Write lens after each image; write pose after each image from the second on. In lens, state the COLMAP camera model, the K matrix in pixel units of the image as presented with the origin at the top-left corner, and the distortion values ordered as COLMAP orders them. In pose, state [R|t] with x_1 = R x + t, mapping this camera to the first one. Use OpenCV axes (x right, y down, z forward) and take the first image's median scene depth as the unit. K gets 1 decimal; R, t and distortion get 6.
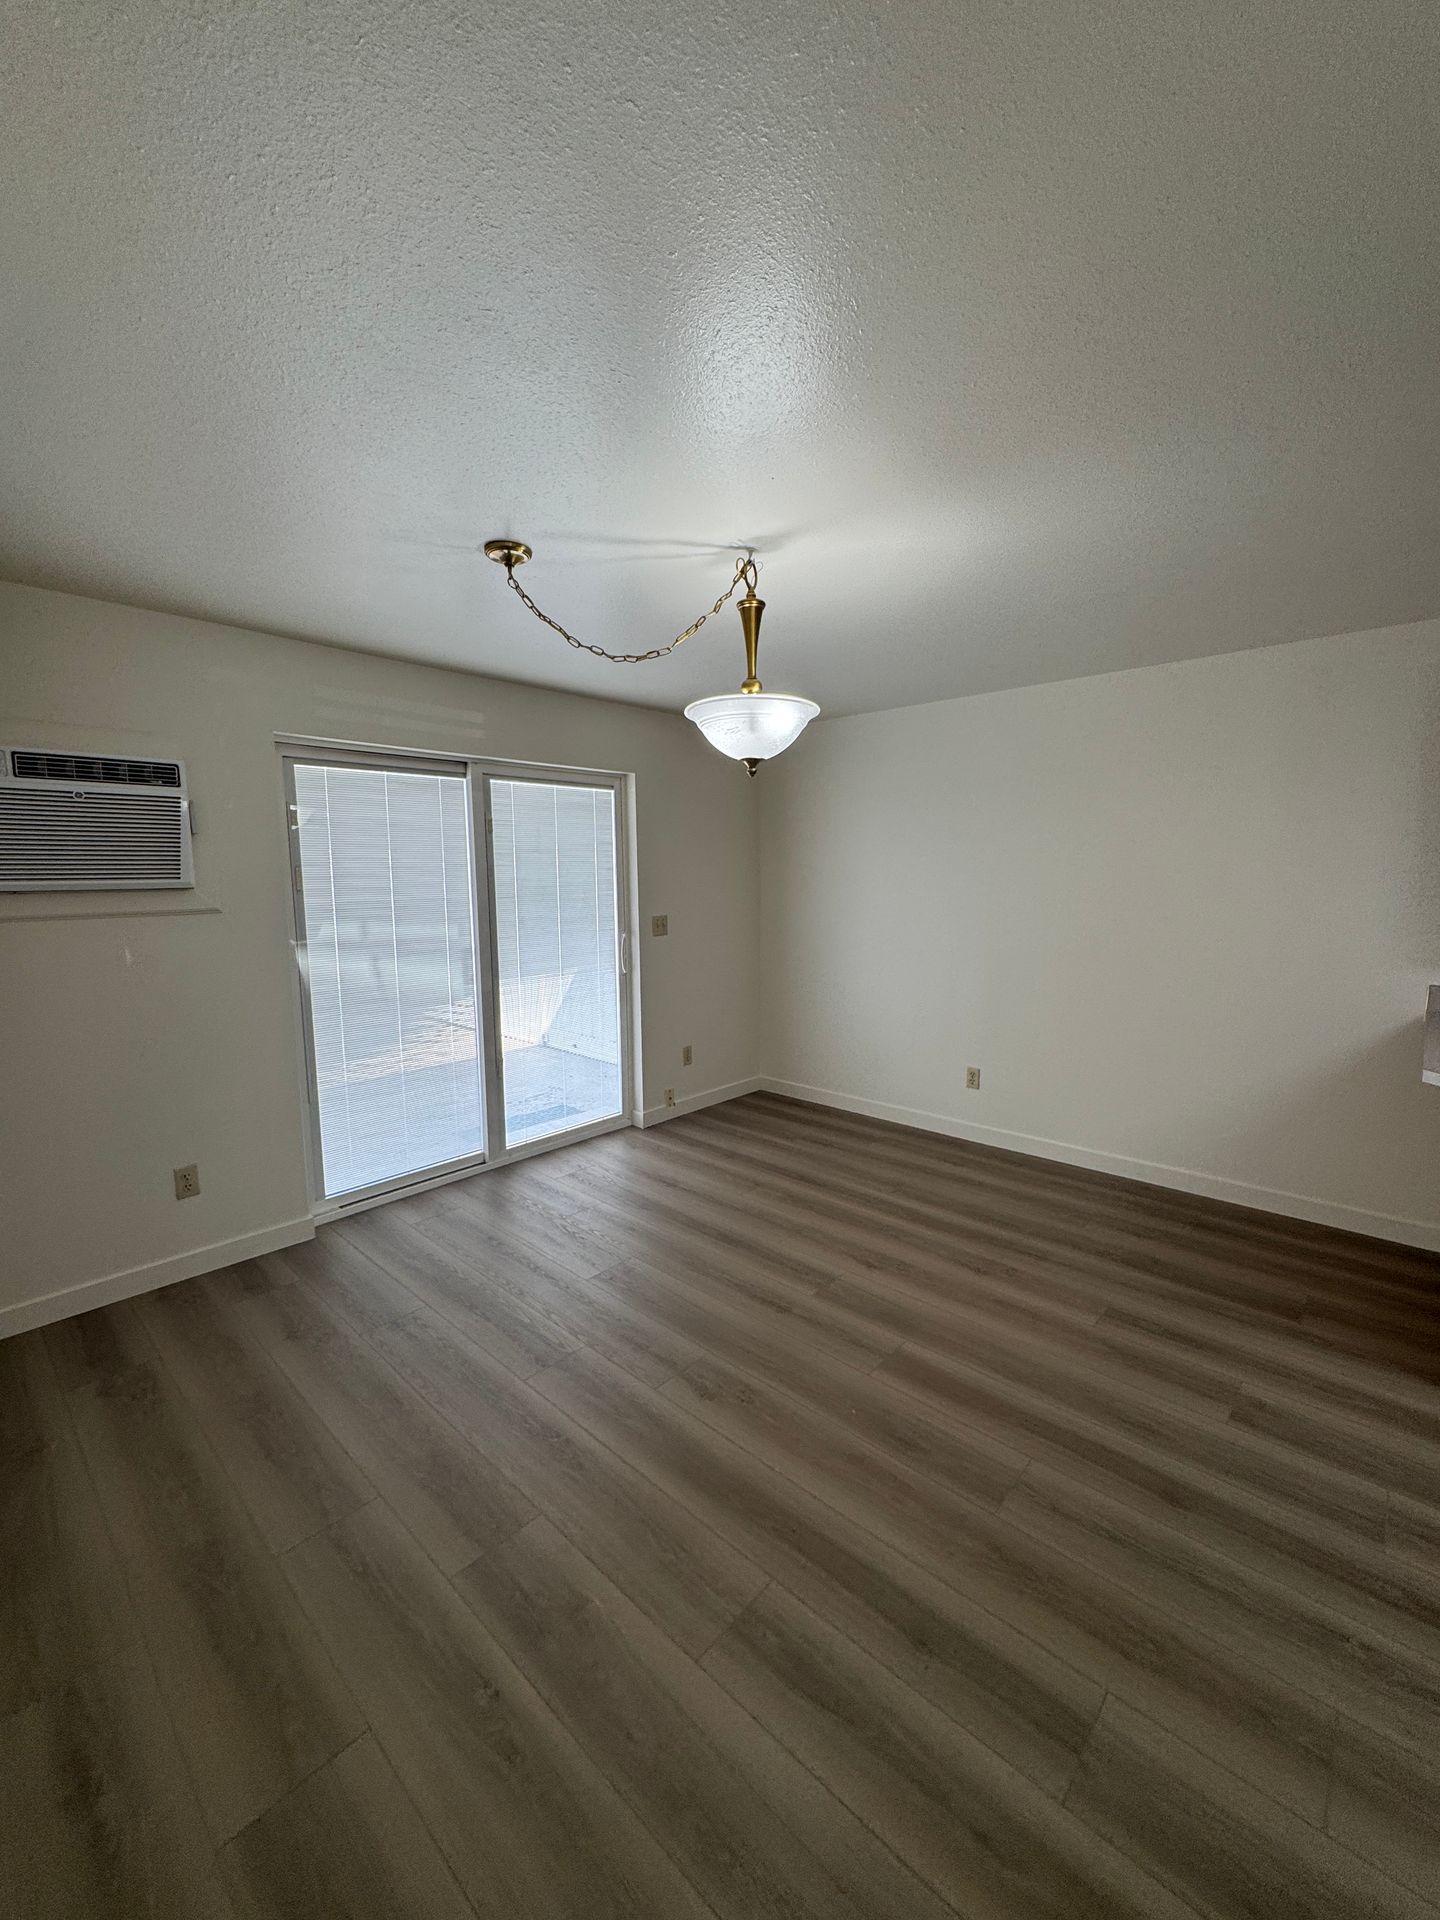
lens RADIAL K [[772.4, 0, 720.0], [0, 772.4, 960.0], [0, 0, 1]] dist [0.001416, 0.000195]
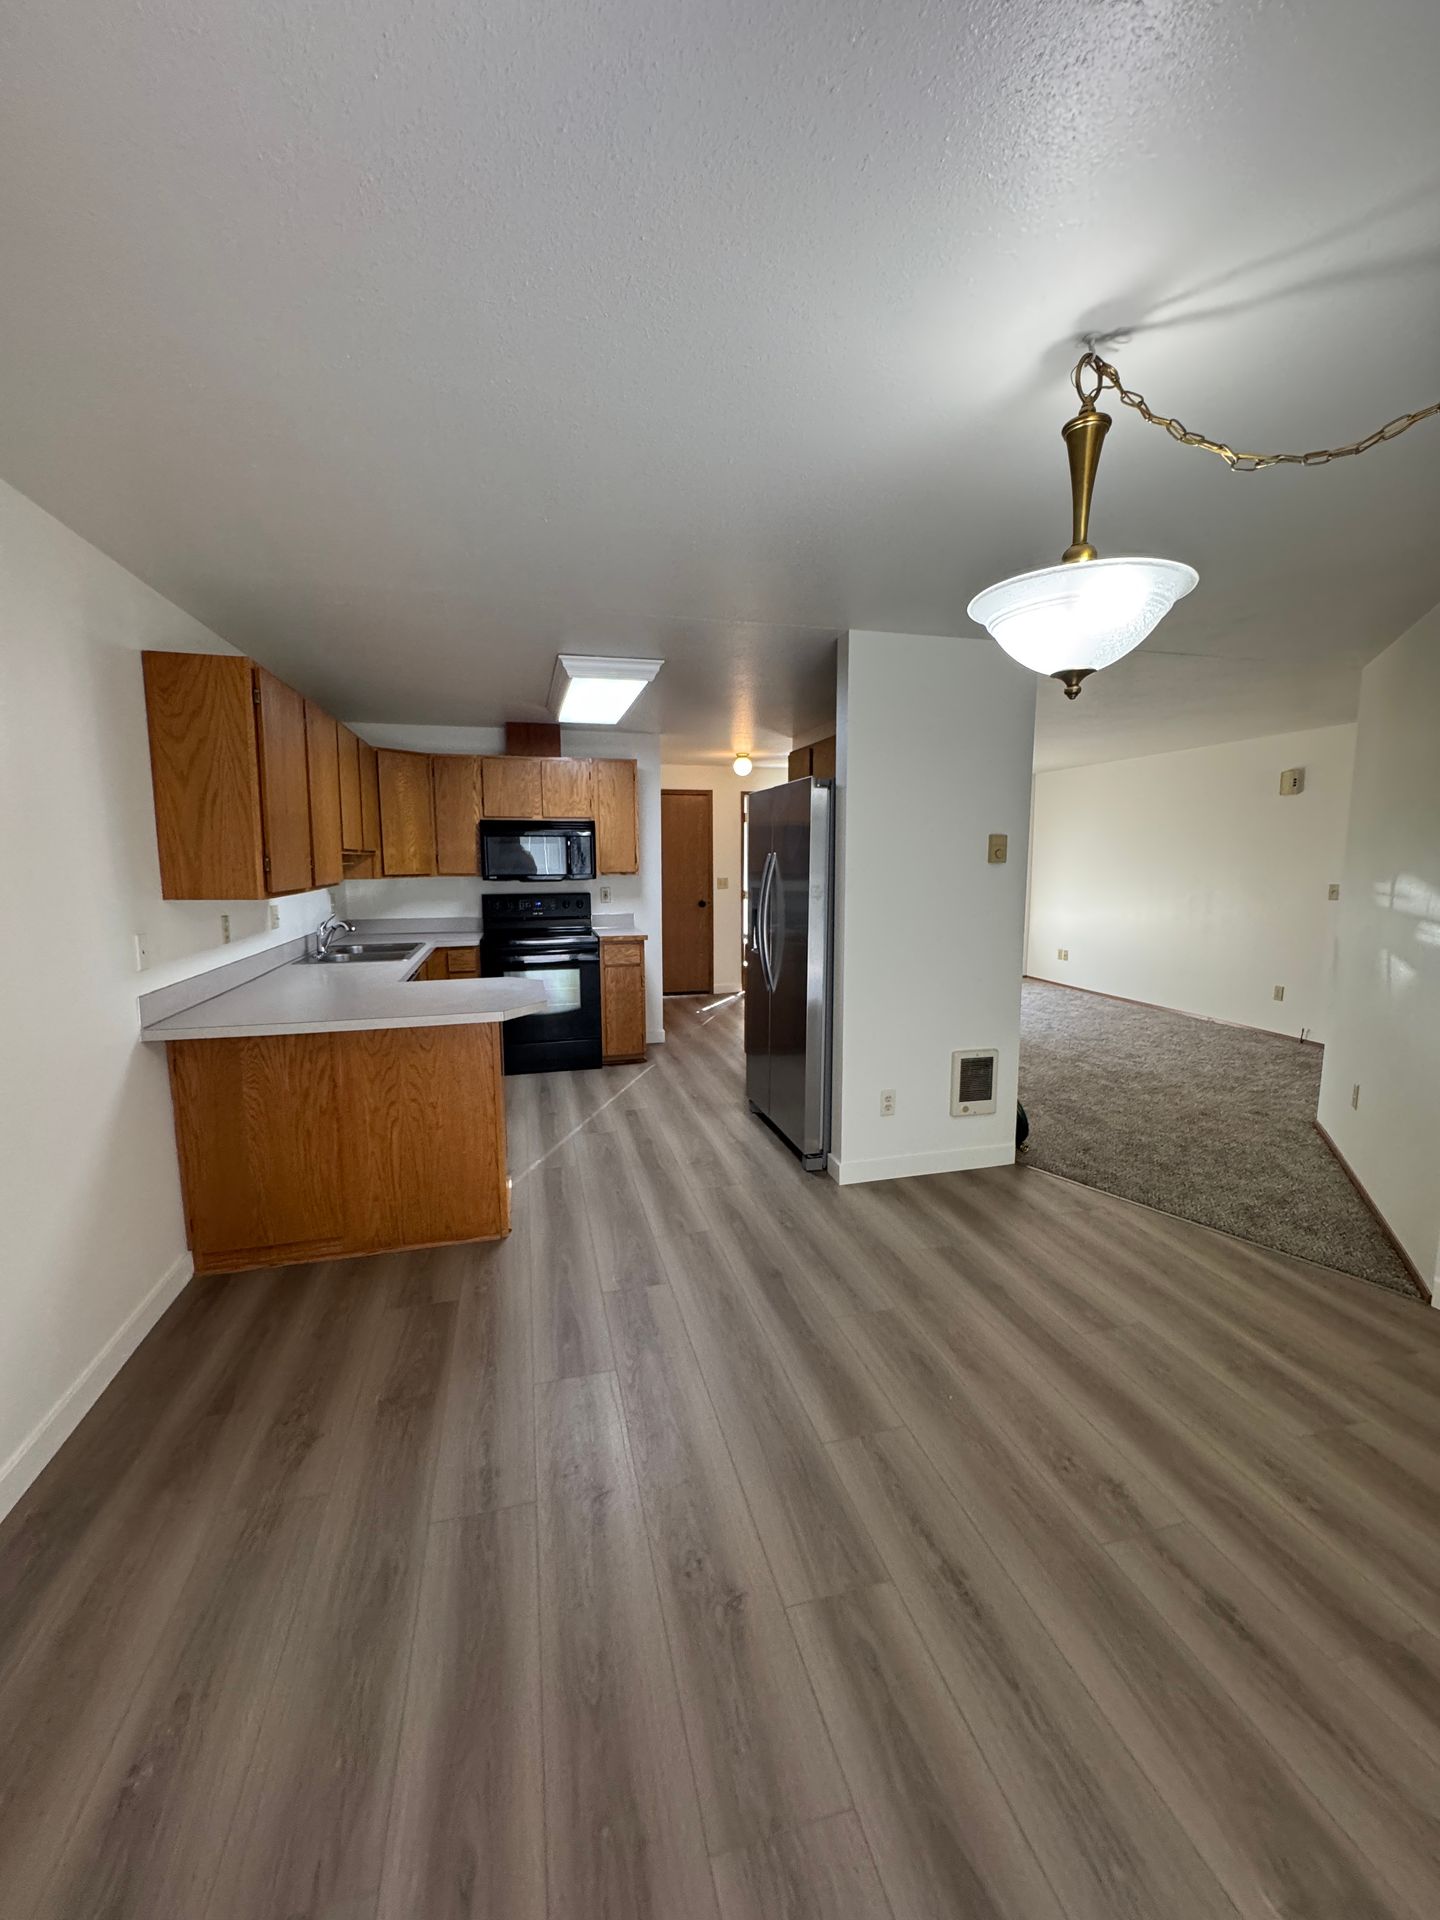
lens RADIAL K [[772.4, 0, 720.0], [0, 772.4, 960.0], [0, 0, 1]] dist [0.001416, 0.000195]
pose [[-0.845855, -0.057094, 0.530349, -0.060399], [0.073755, 0.972186, 0.222292, -0.172658], [-0.528290, 0.227142, -0.818118, 1.590884]]
